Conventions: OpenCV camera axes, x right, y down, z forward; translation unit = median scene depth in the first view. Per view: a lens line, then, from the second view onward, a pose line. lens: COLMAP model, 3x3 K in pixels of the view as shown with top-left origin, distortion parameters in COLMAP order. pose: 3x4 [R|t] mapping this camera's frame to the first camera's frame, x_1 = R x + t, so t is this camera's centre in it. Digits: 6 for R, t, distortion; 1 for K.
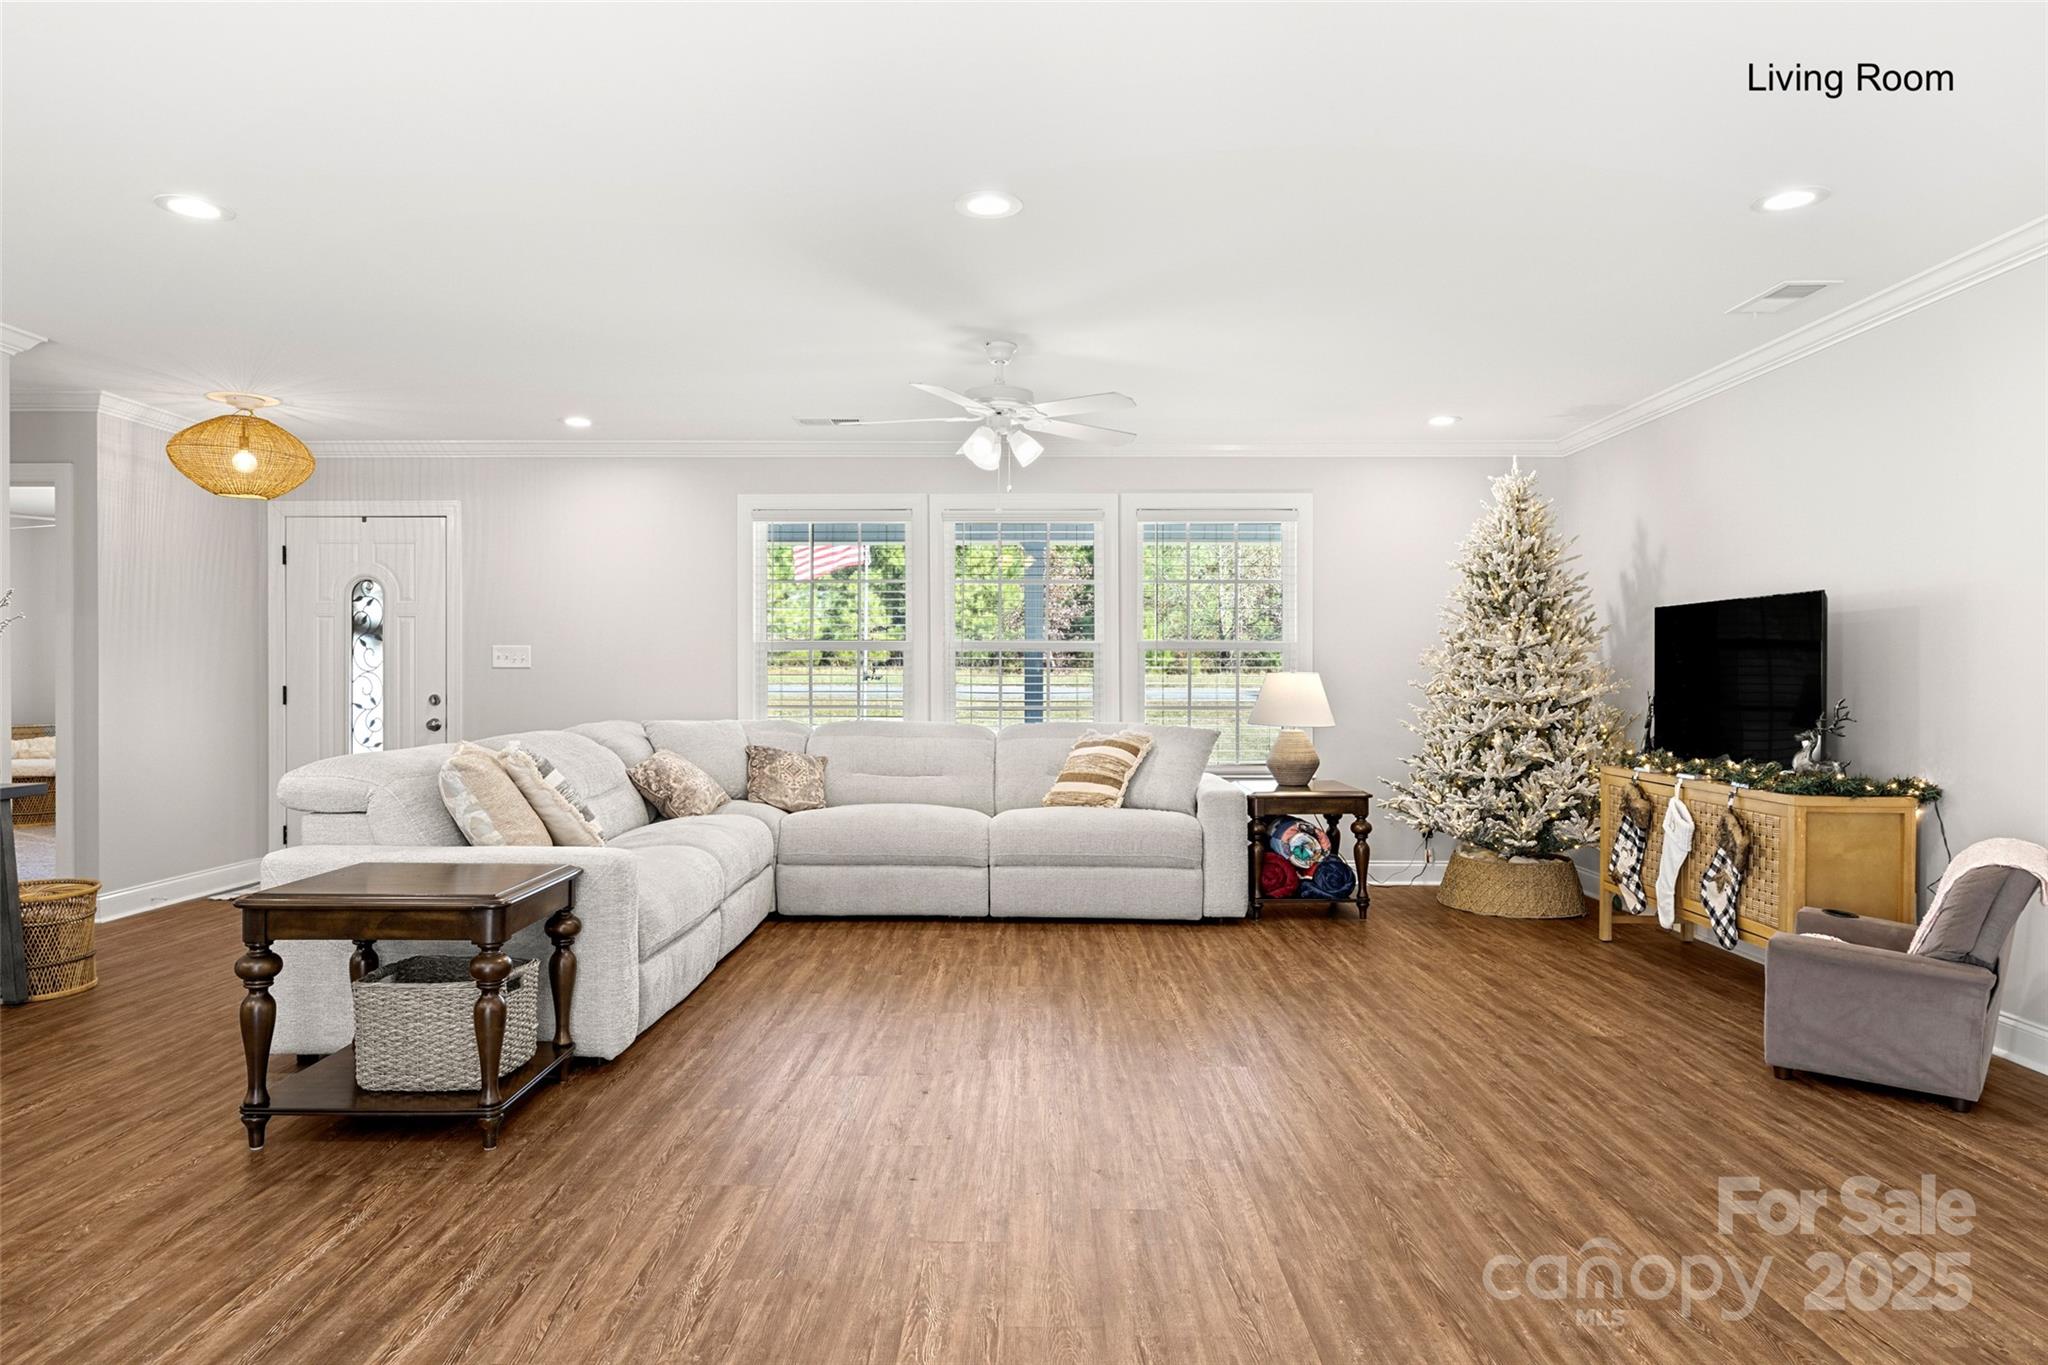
lens RADIAL K [[1251.9, 0, 1022.0], [0, 1251.9, 684.3], [0, 0, 1]] dist [-0.001009, -0.000161]
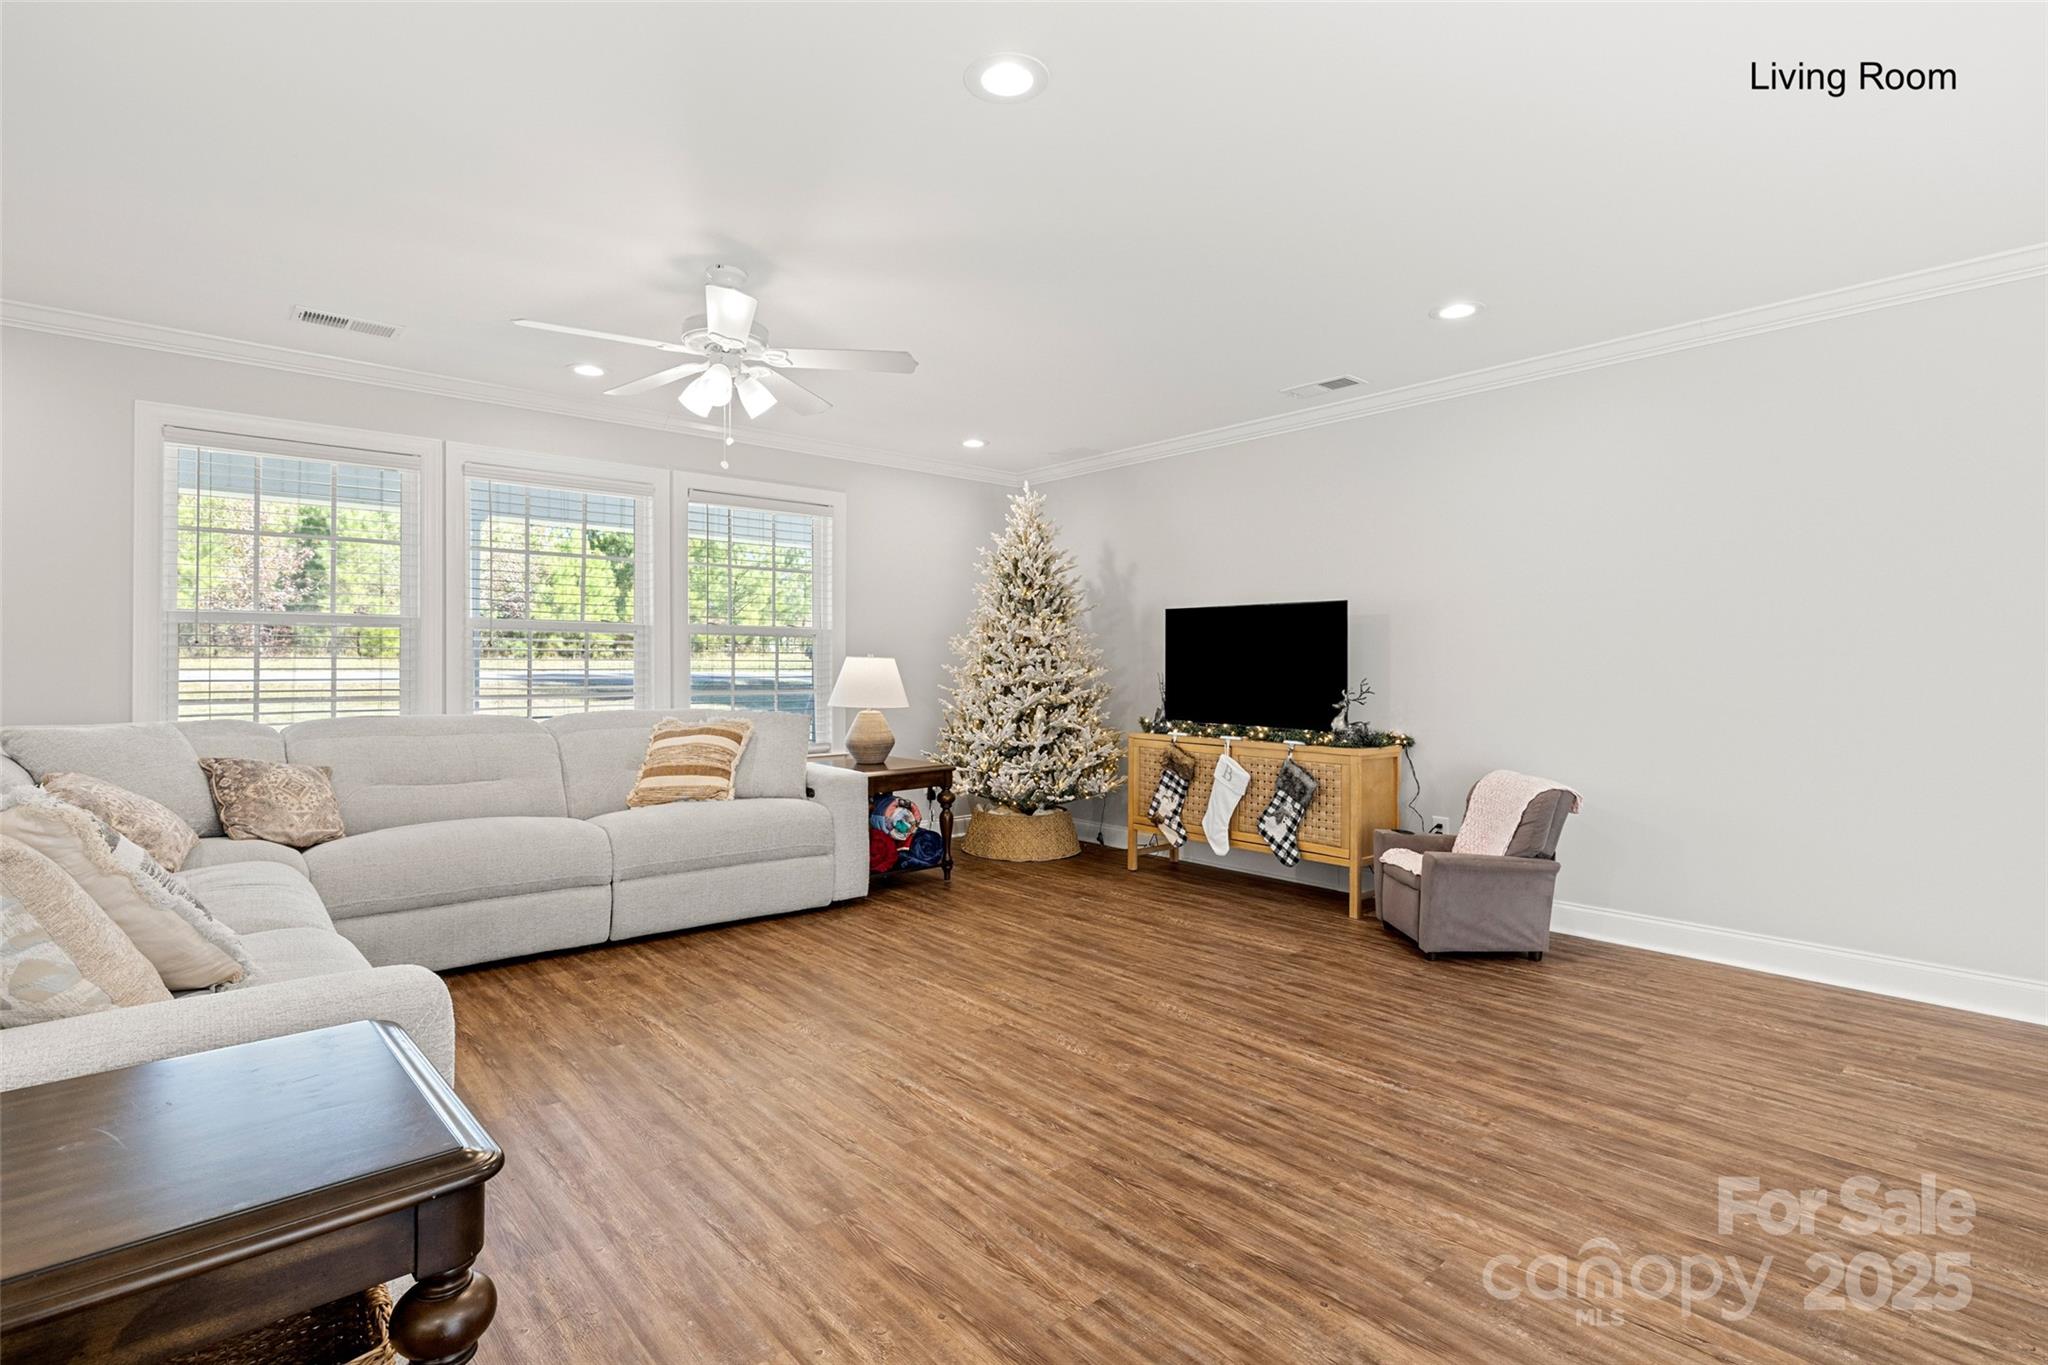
lens RADIAL K [[973.8, 0, 993.2], [0, 973.8, 656.3], [0, 0, 1]] dist [-0.006241, 0.001210]
pose [[0.745640, 0.005363, 0.666328, -0.358366], [0.002856, 0.999933, -0.011243, -0.001132], [-0.666343, 0.010286, 0.745574, 0.431525]]
